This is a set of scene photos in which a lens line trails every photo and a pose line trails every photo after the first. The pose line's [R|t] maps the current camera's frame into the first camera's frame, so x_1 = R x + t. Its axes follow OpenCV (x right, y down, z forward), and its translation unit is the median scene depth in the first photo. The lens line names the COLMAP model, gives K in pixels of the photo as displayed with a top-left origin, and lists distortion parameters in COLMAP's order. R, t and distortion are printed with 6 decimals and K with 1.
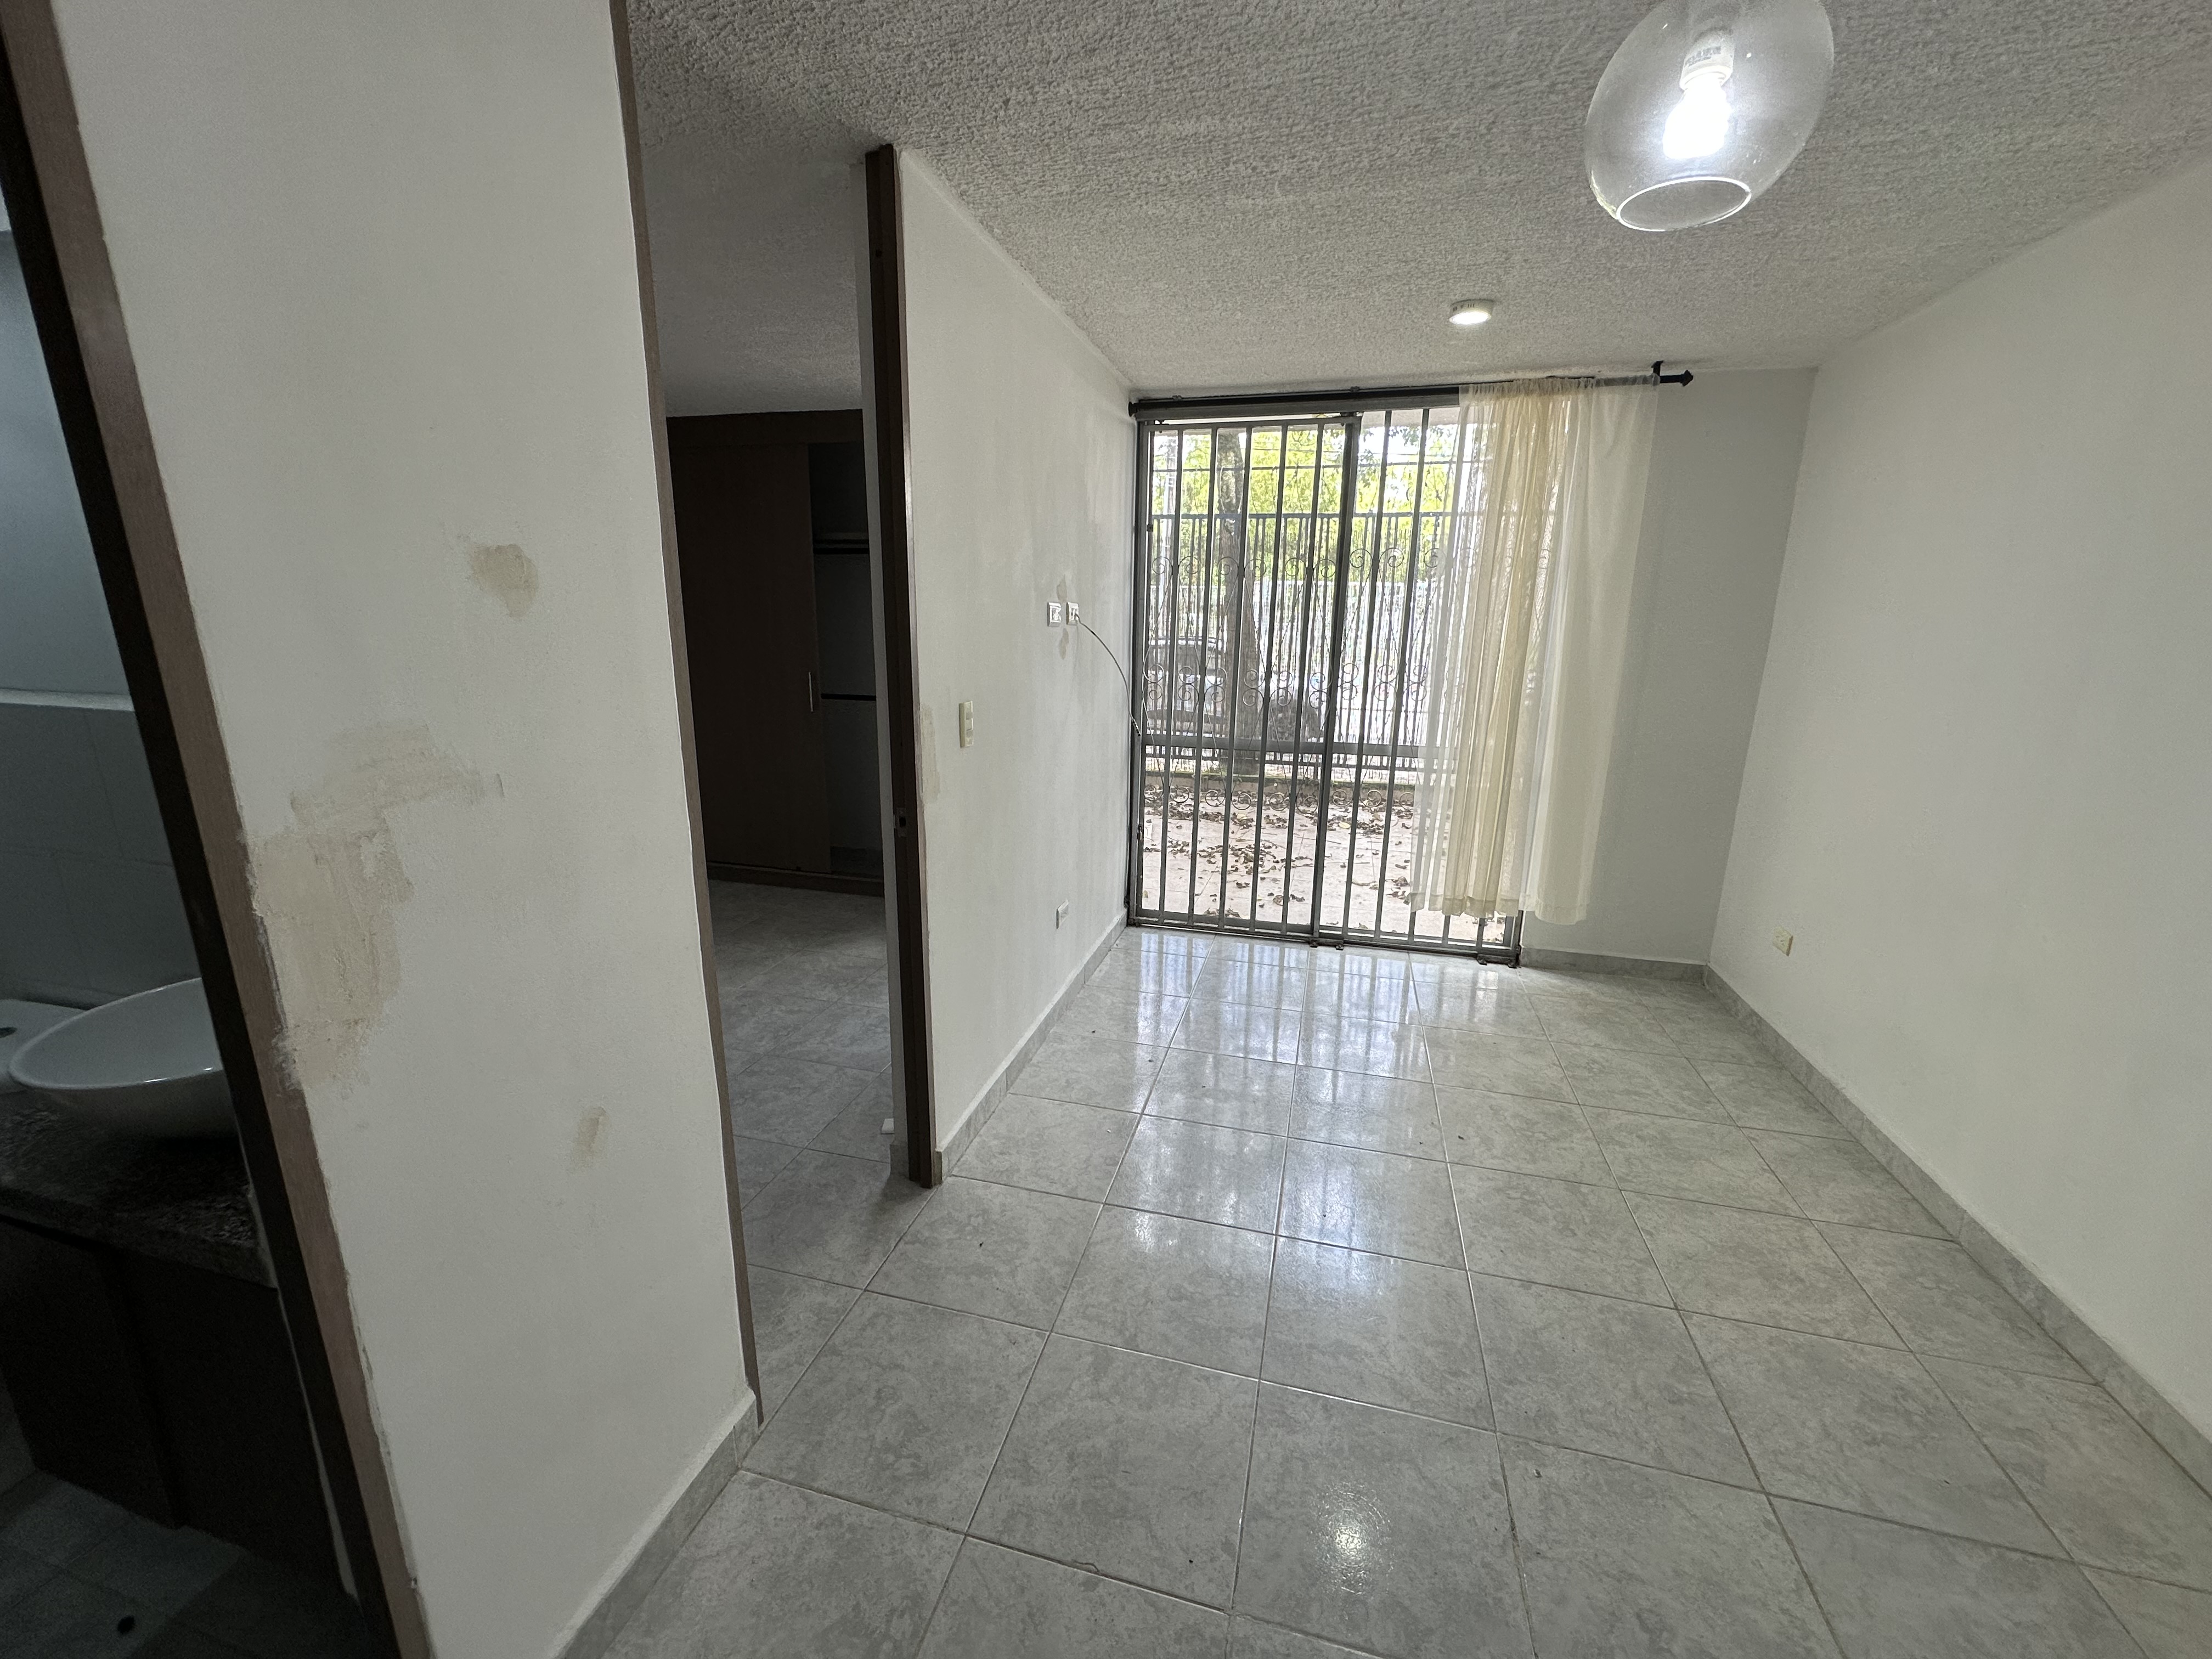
lens RADIAL K [[886.8, 0, 1100.3], [0, 886.8, 824.3], [0, 0, 1]] dist [-0.001232, 0.000839]
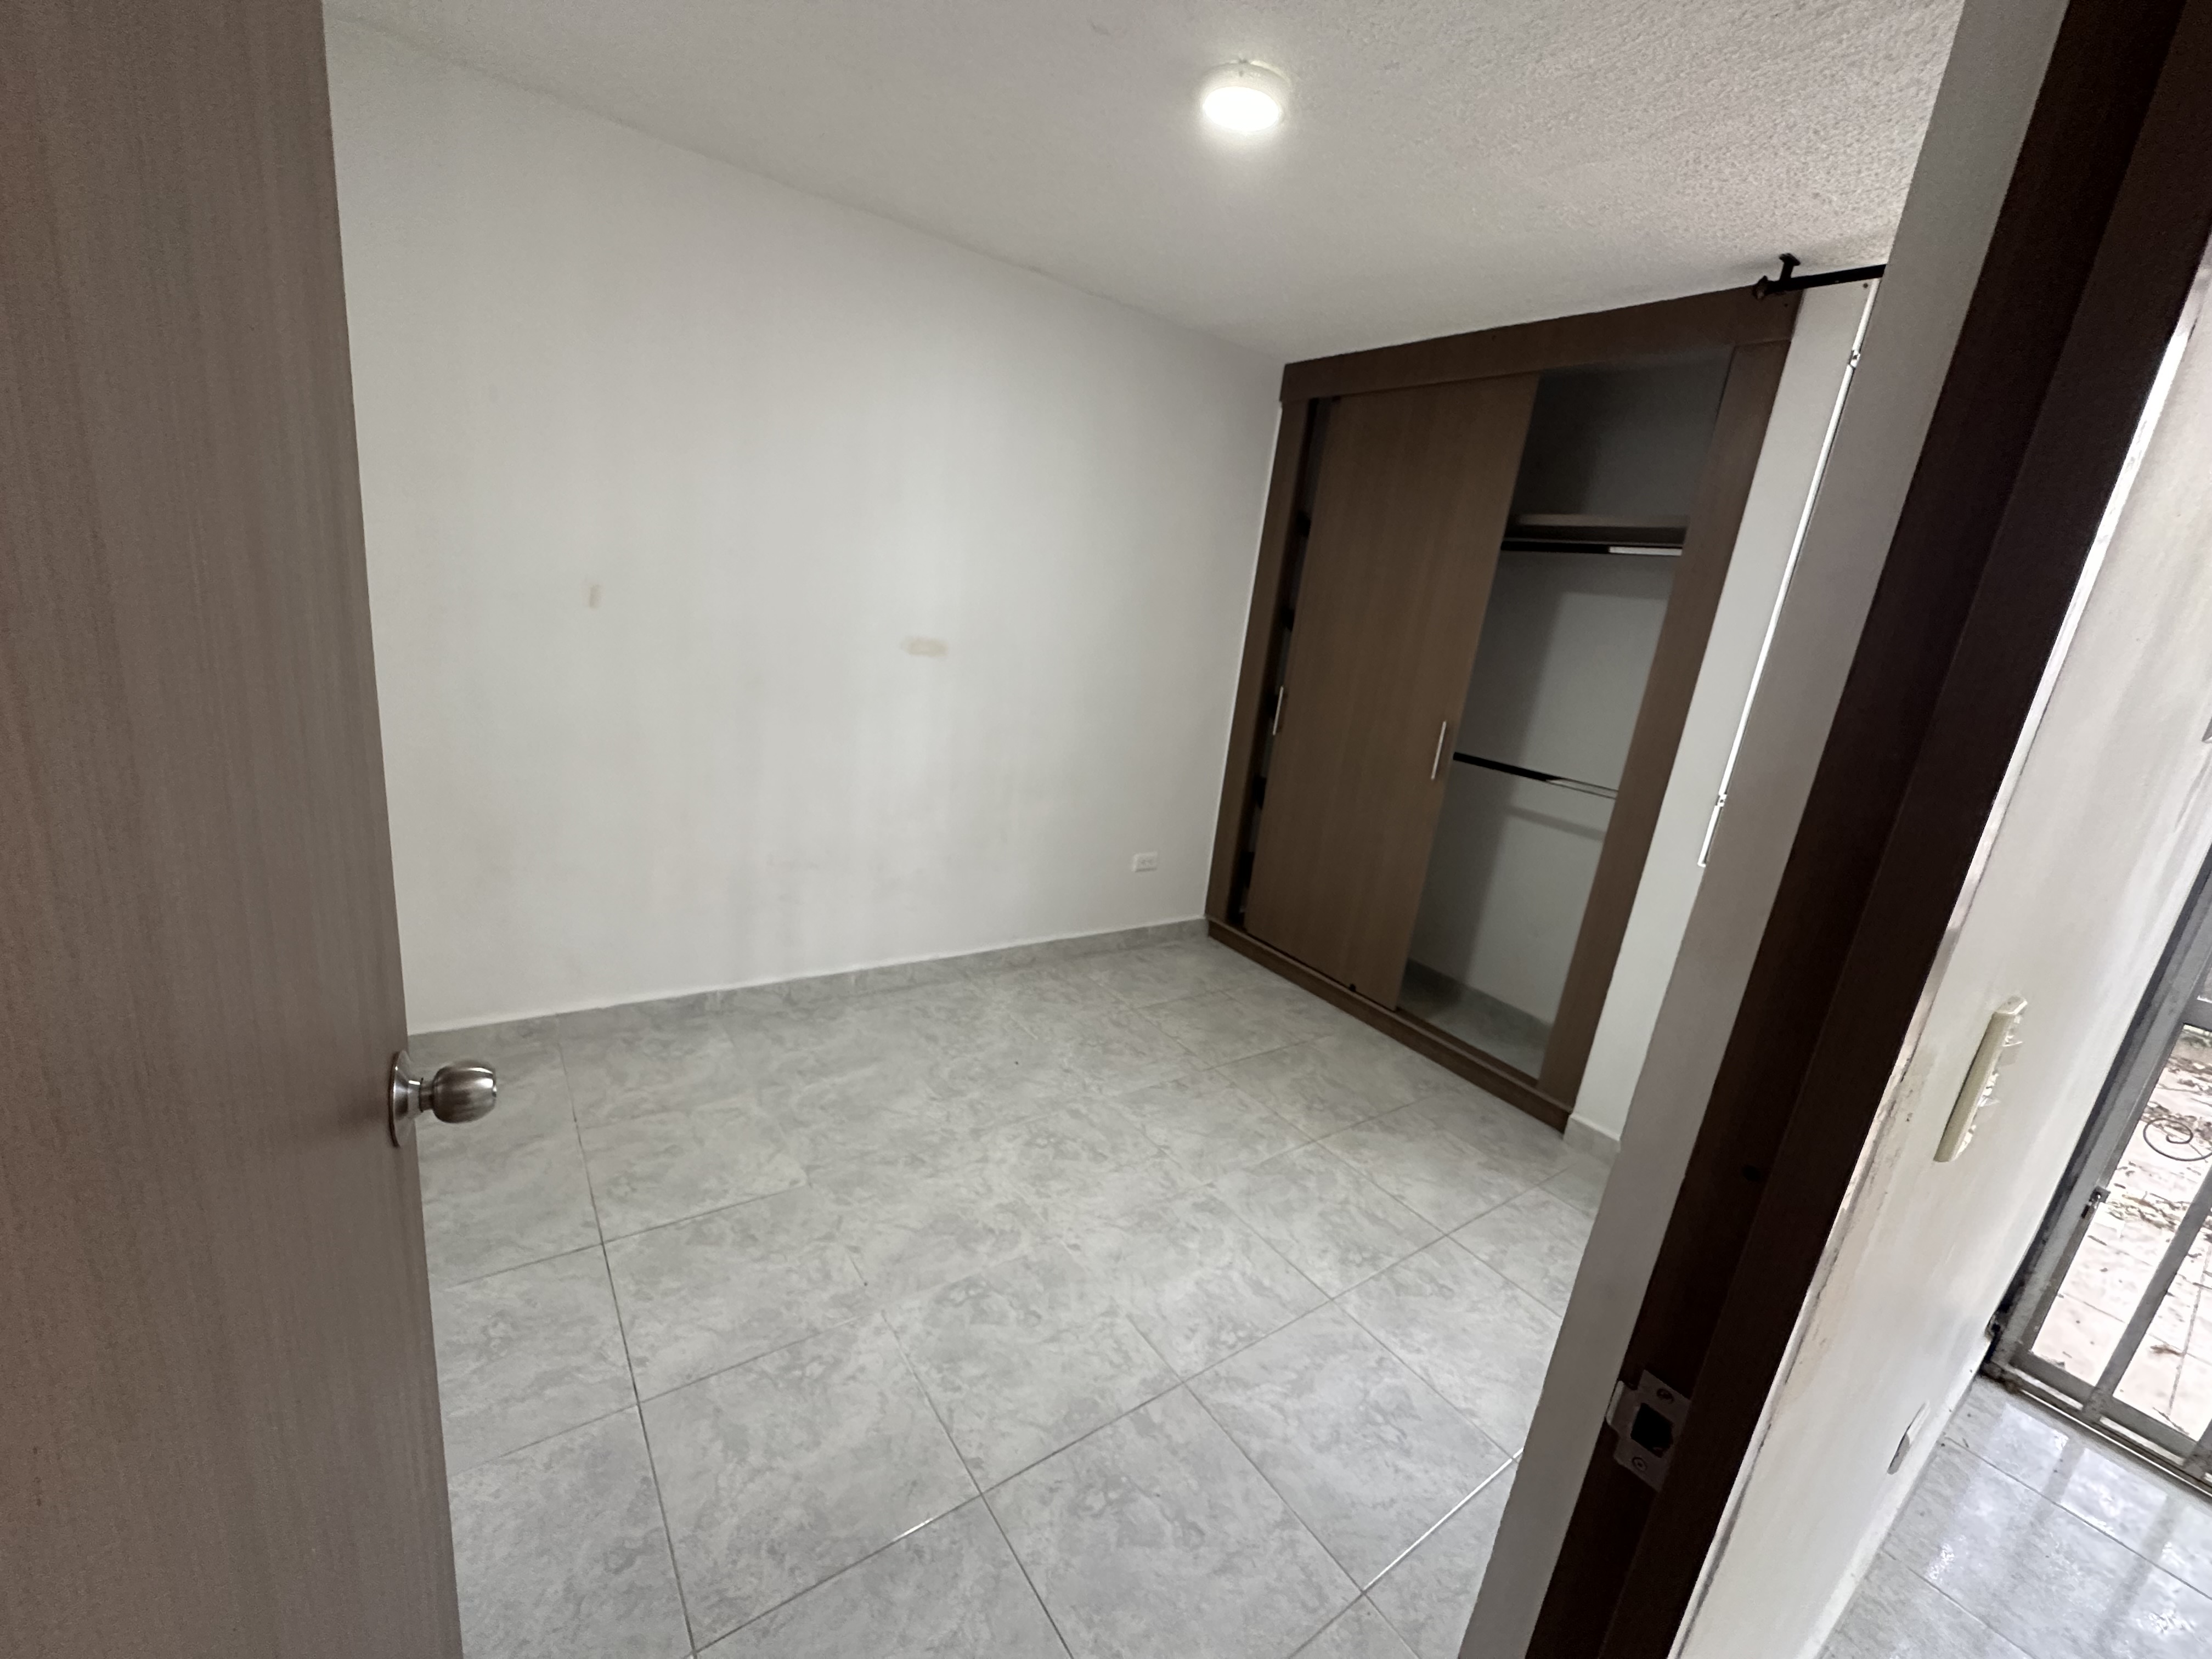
lens RADIAL K [[886.8, 0, 1106.6], [0, 886.8, 835.4], [0, 0, 1]] dist [-0.001232, 0.000839]
pose [[0.772122, 0.245681, -0.586062, -0.134028], [-0.254381, 0.964623, 0.069234, -0.082312], [0.582338, 0.095626, 0.807303, 0.379816]]
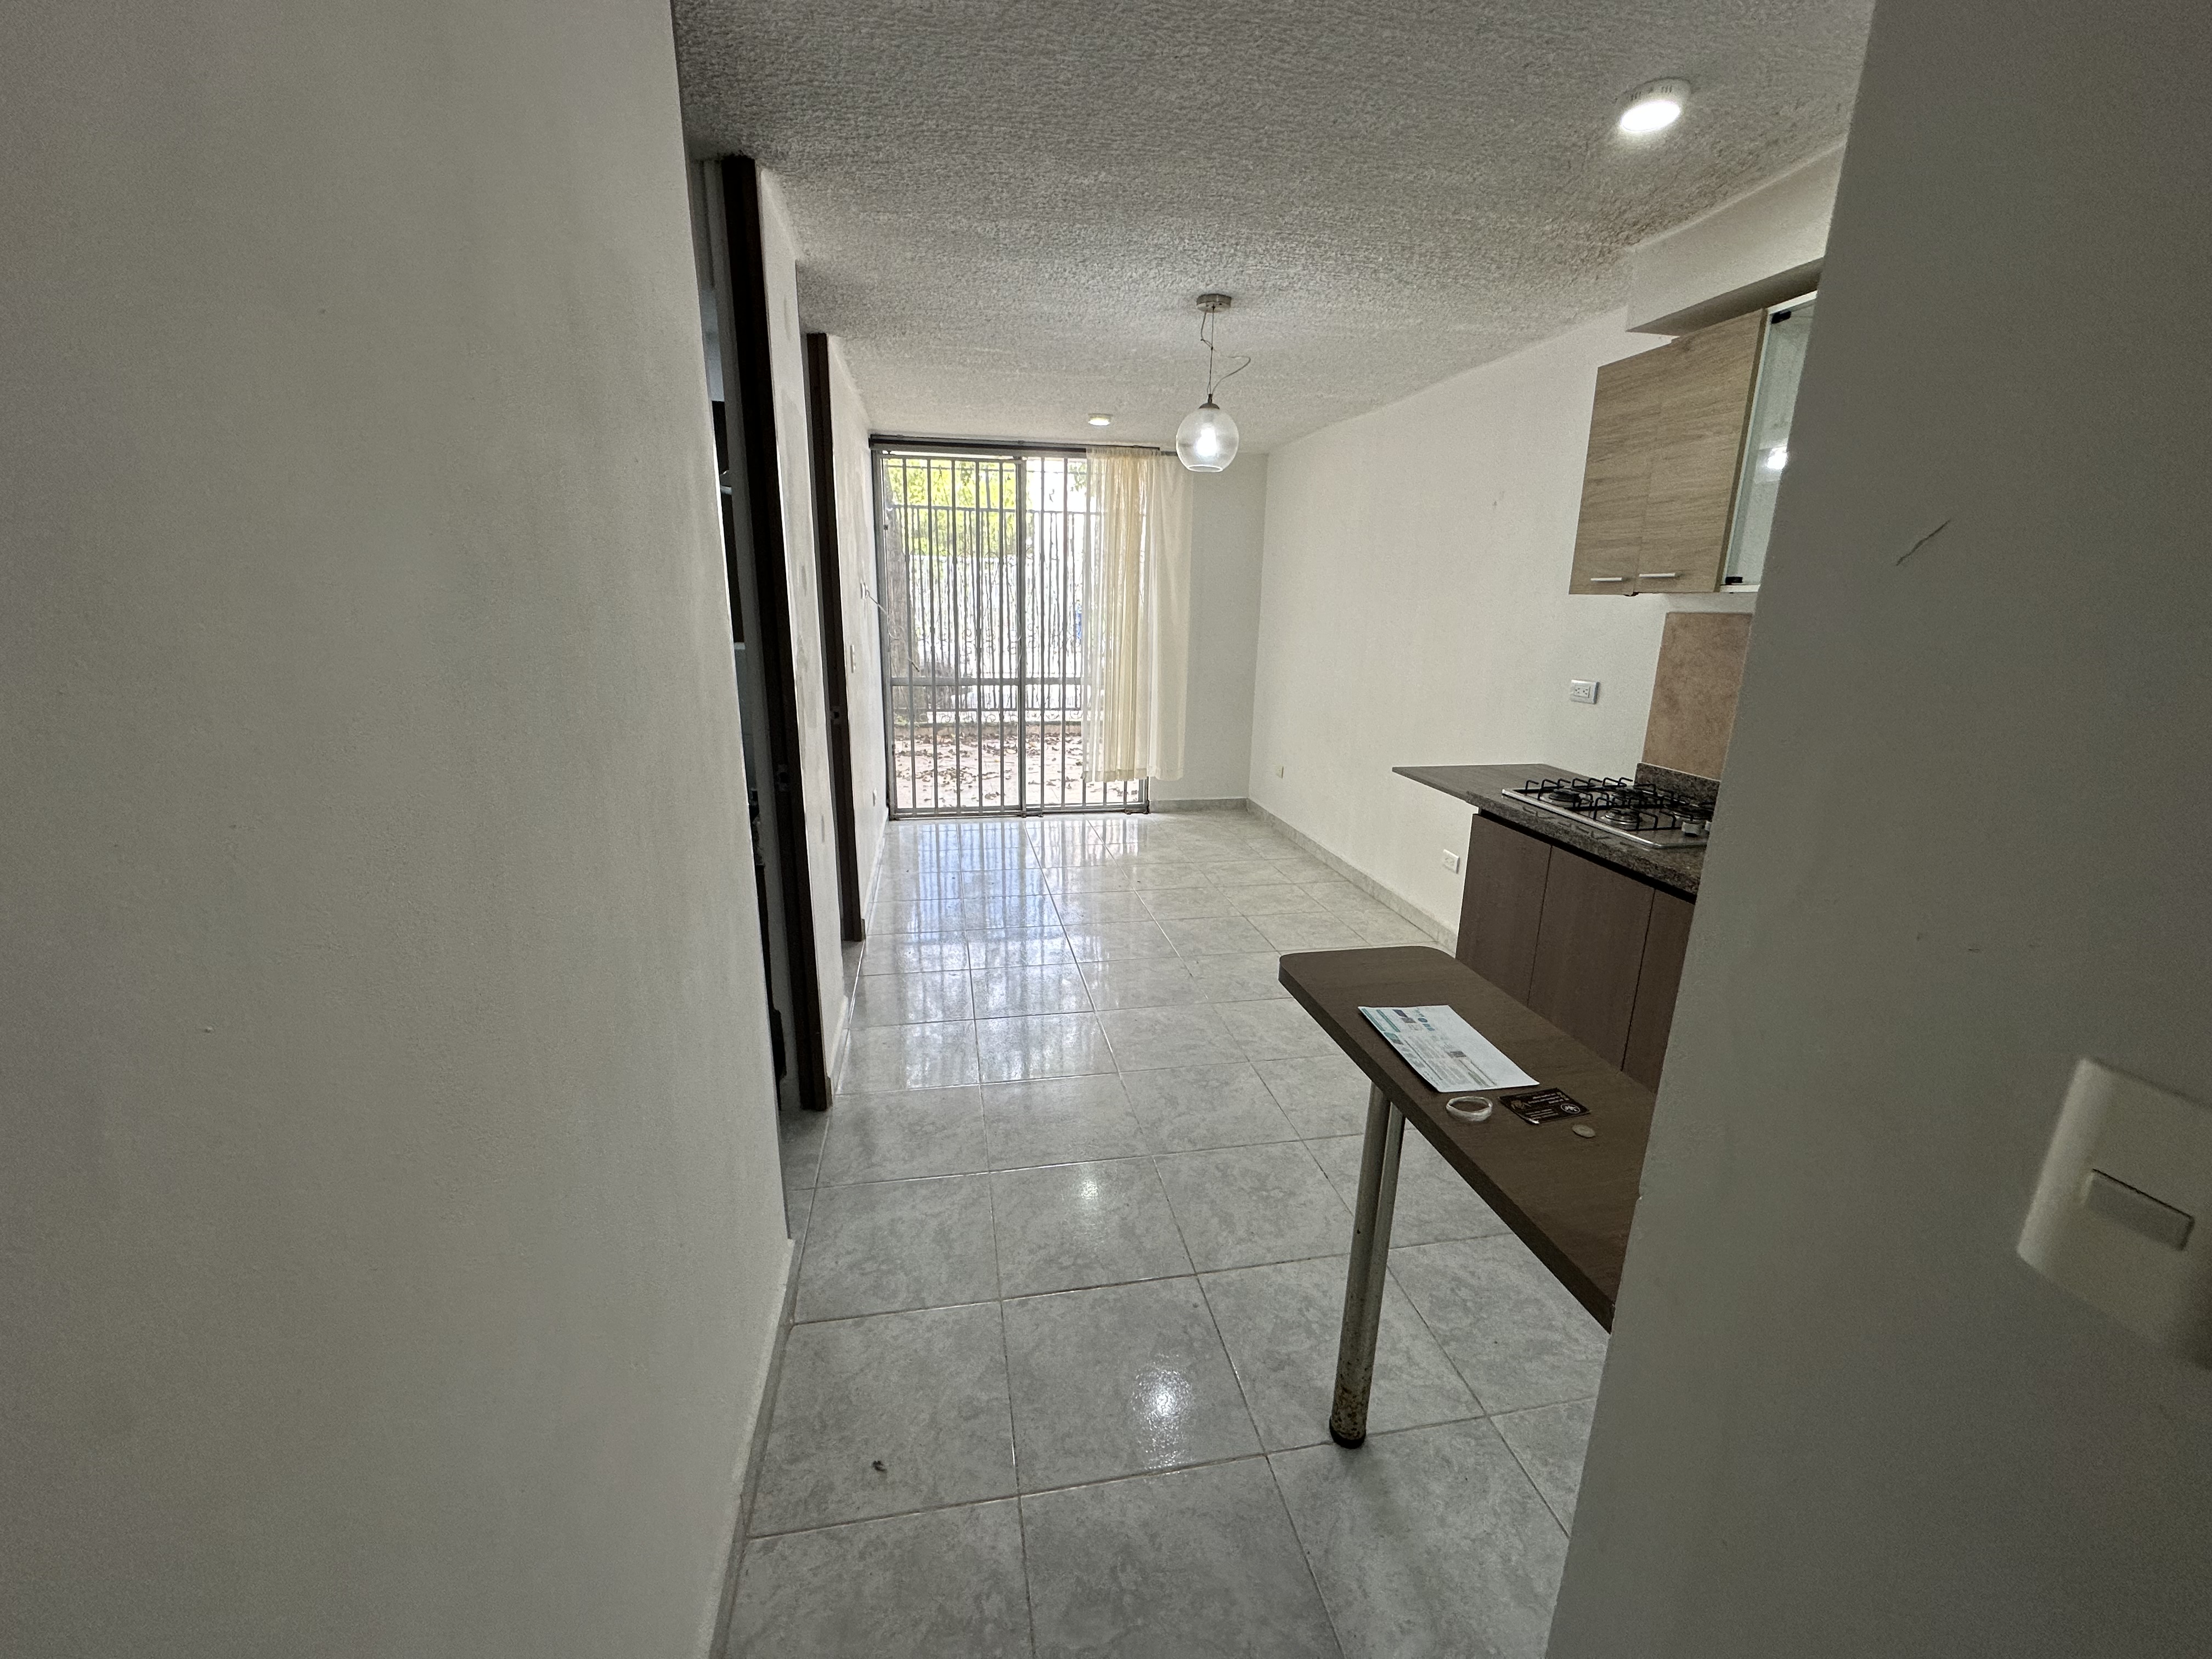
lens RADIAL K [[886.8, 0, 1095.1], [0, 886.8, 840.1], [0, 0, 1]] dist [-0.001232, 0.000839]
pose [[0.905622, -0.120098, 0.406725, -0.272536], [0.101135, 0.992553, 0.067892, 0.092065], [-0.411850, -0.020351, 0.911025, -0.416858]]
